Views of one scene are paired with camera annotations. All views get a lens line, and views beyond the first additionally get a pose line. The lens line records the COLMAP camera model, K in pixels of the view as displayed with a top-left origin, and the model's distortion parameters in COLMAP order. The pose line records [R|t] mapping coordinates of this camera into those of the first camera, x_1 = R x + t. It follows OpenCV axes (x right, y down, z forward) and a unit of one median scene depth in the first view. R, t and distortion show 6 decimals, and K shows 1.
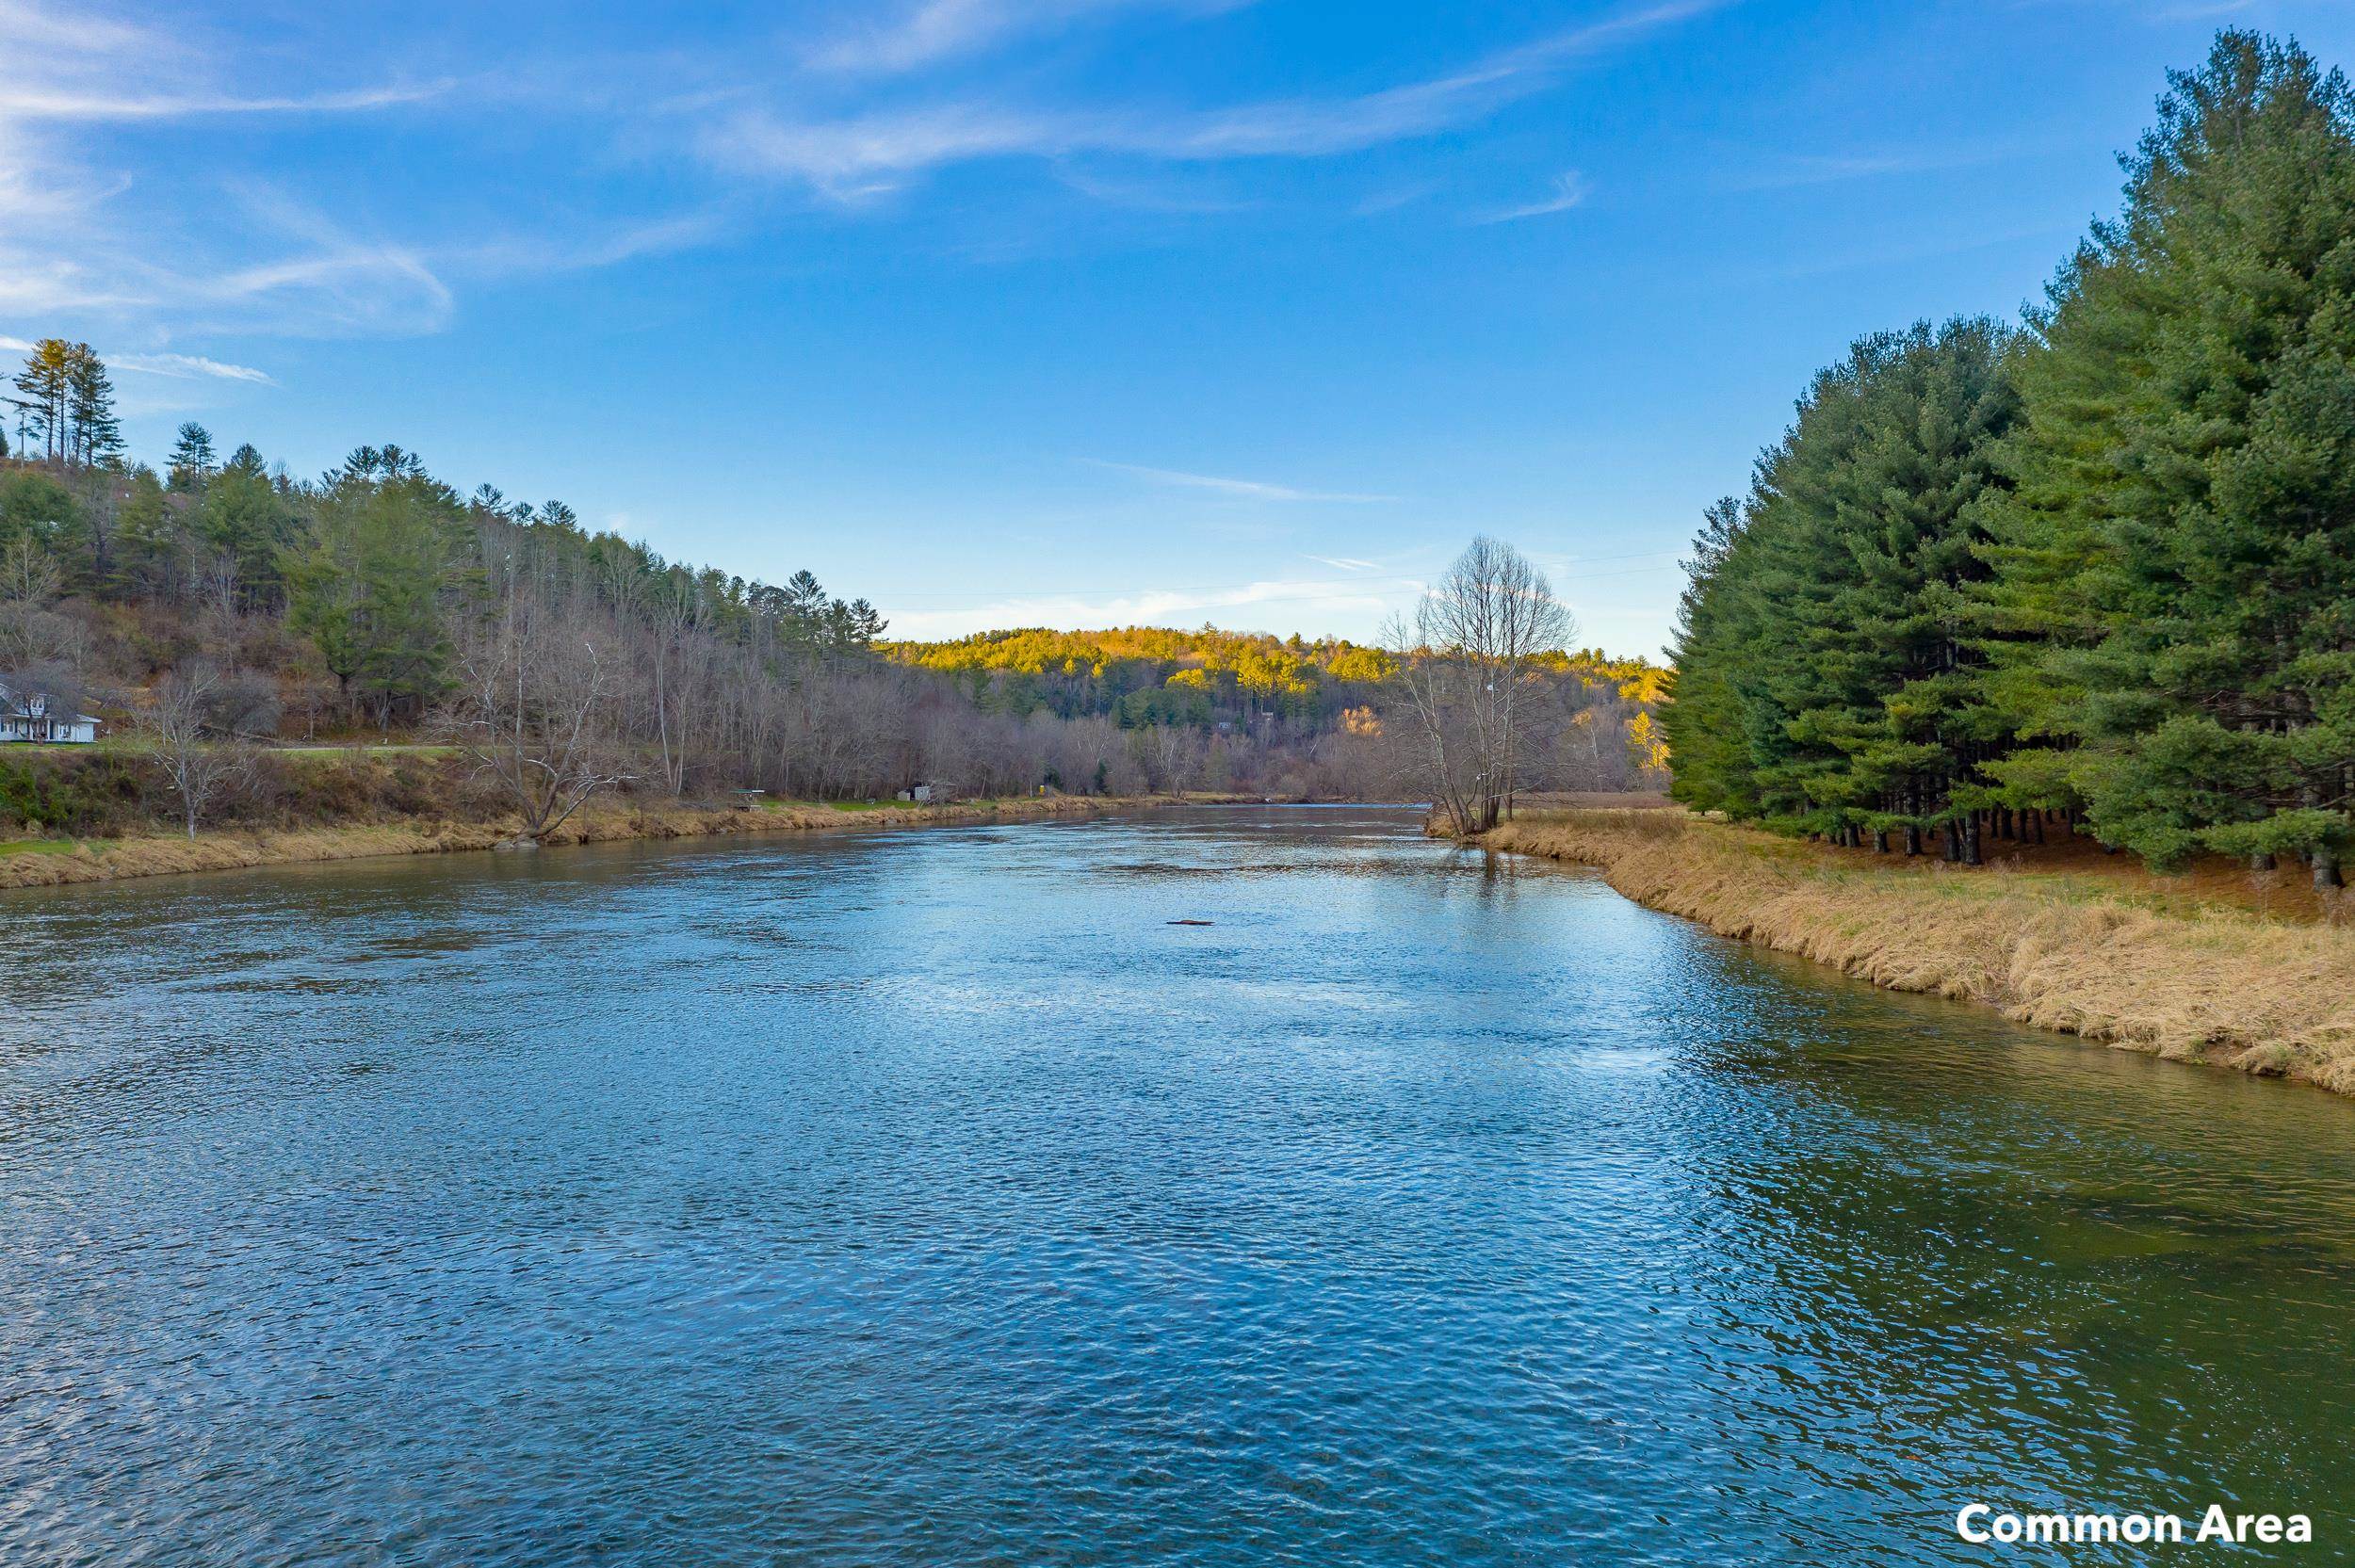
lens RADIAL K [[1860.0, 0, 1175.9], [0, 1860.0, 790.8], [0, 0, 1]] dist [0.012370, 0.008062]
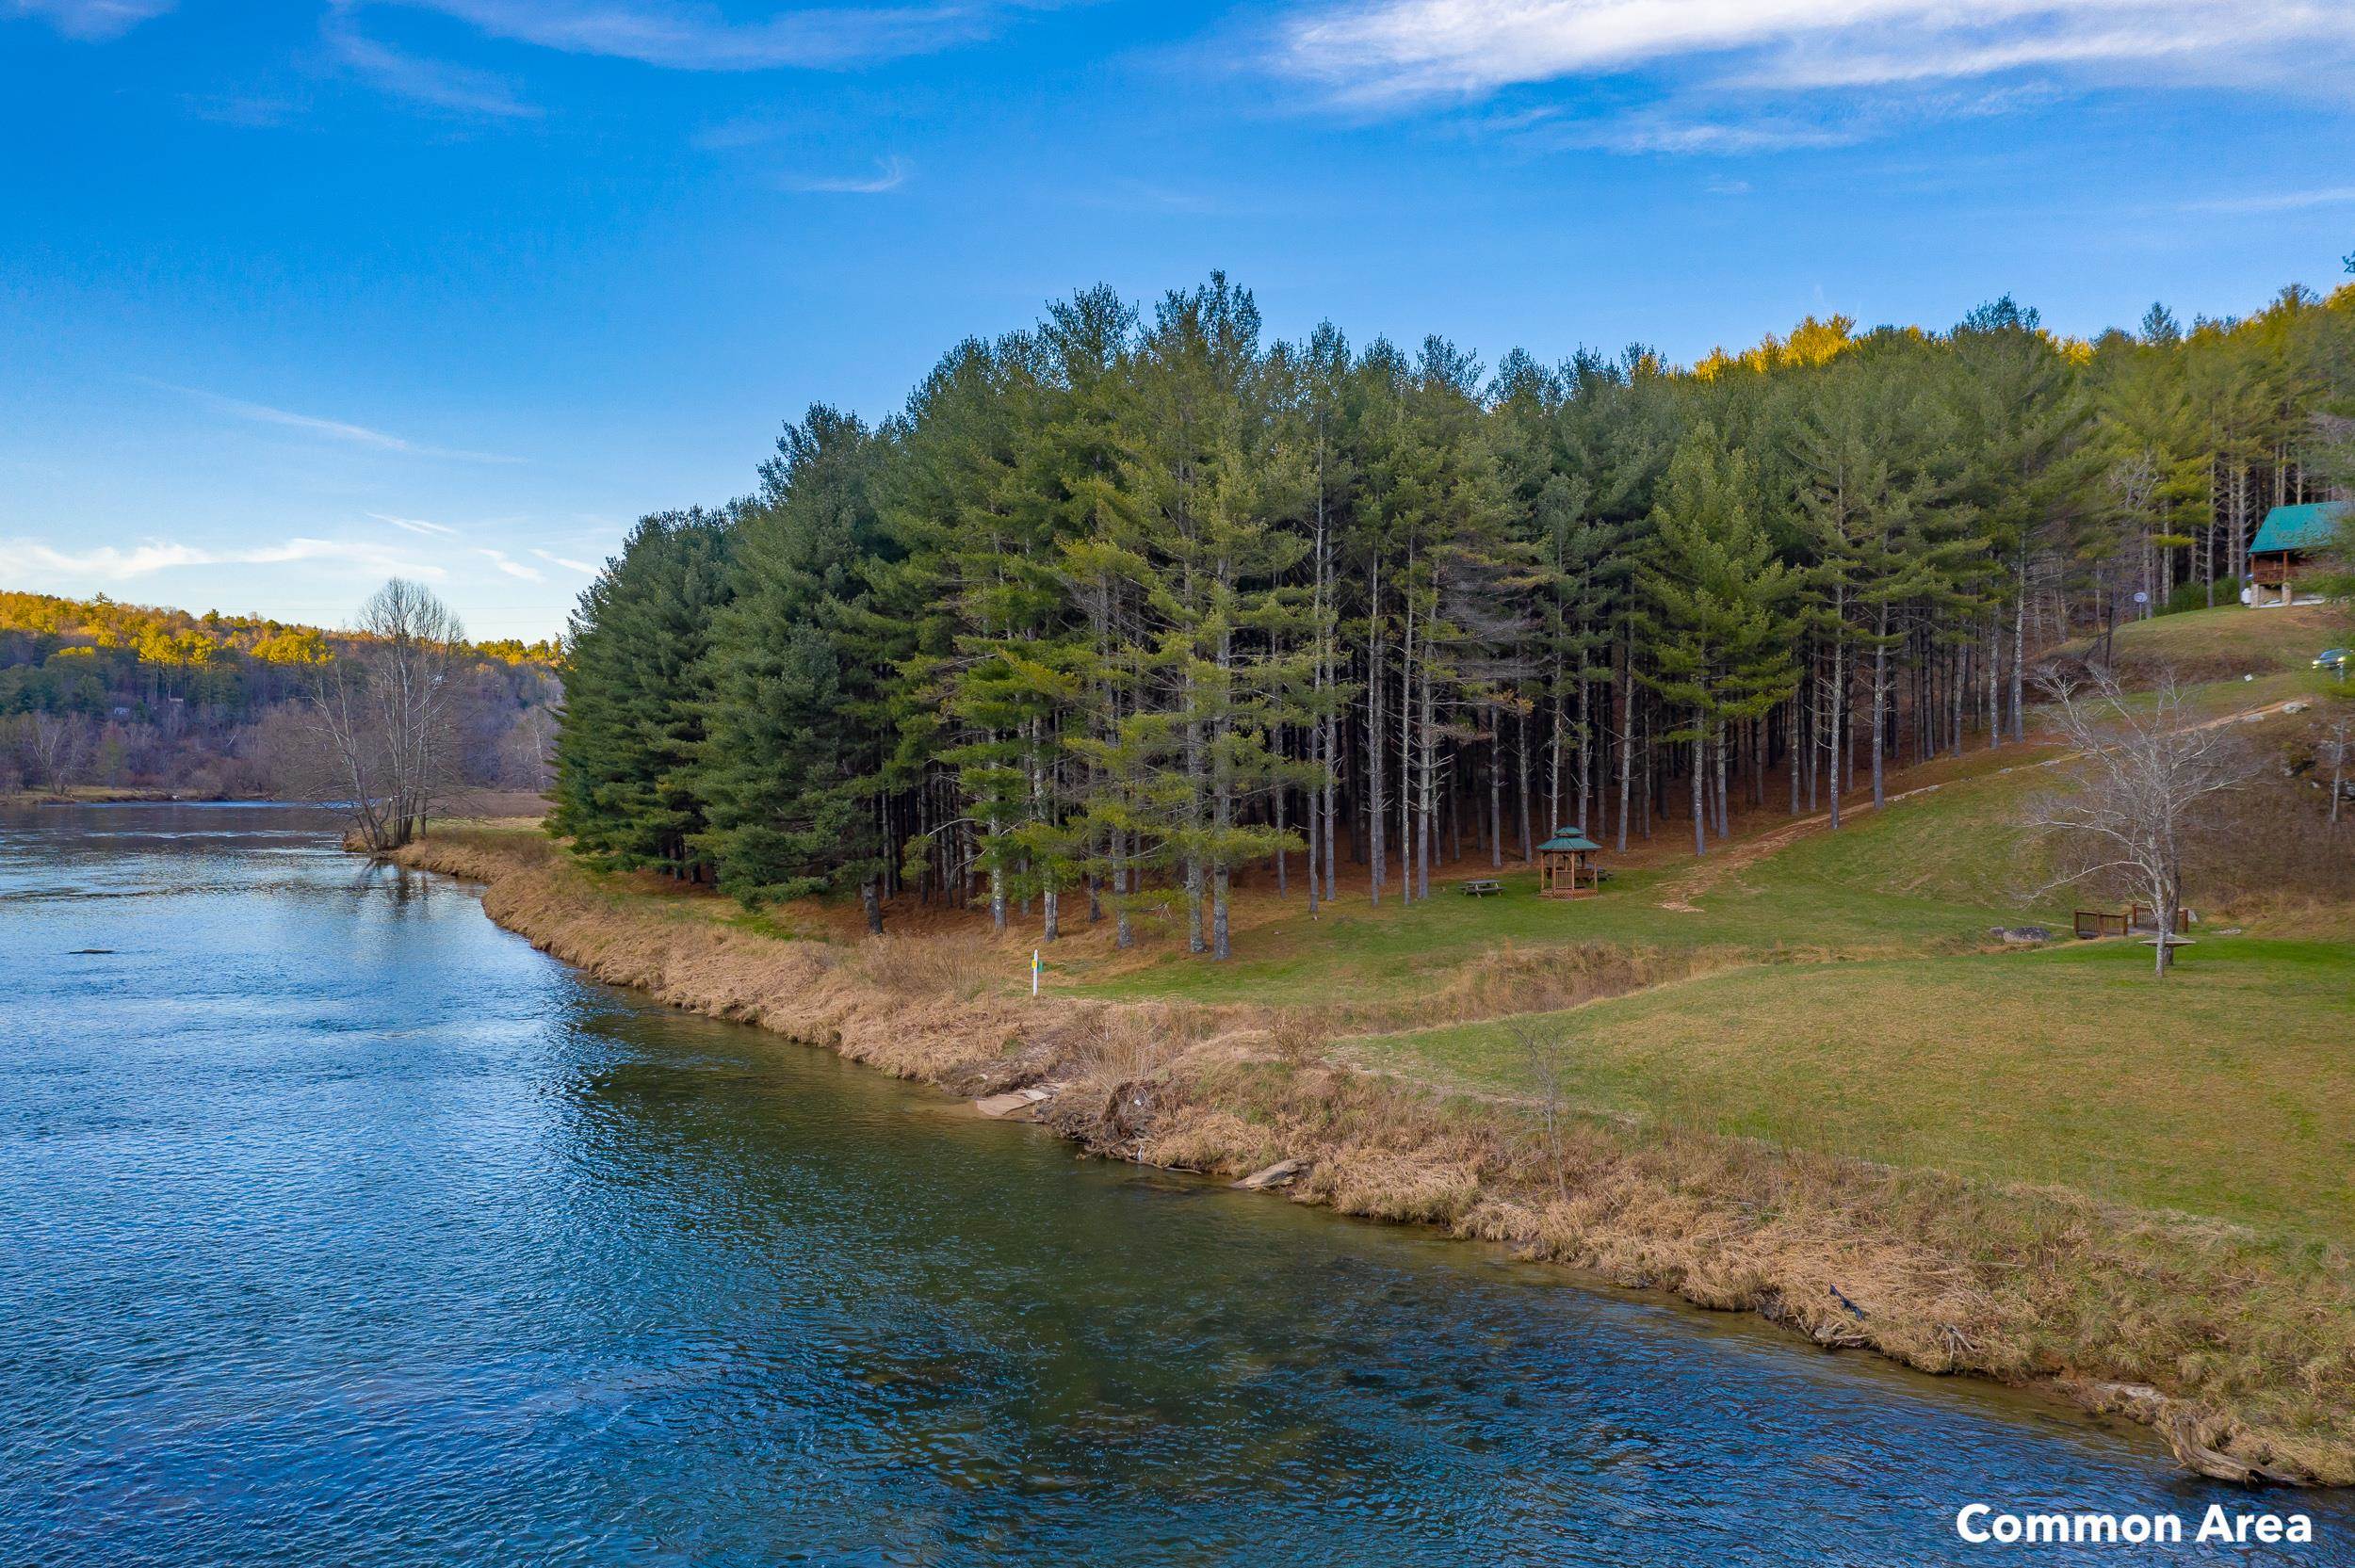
lens RADIAL K [[1860.0, 0, 1160.0], [0, 1860.0, 781.2], [0, 0, 1]] dist [0.012370, 0.008062]
pose [[0.860877, 0.008147, 0.508748, -0.005871], [-0.008287, 0.999964, -0.001991, -0.019221], [-0.508746, -0.002502, 0.860913, -0.172928]]
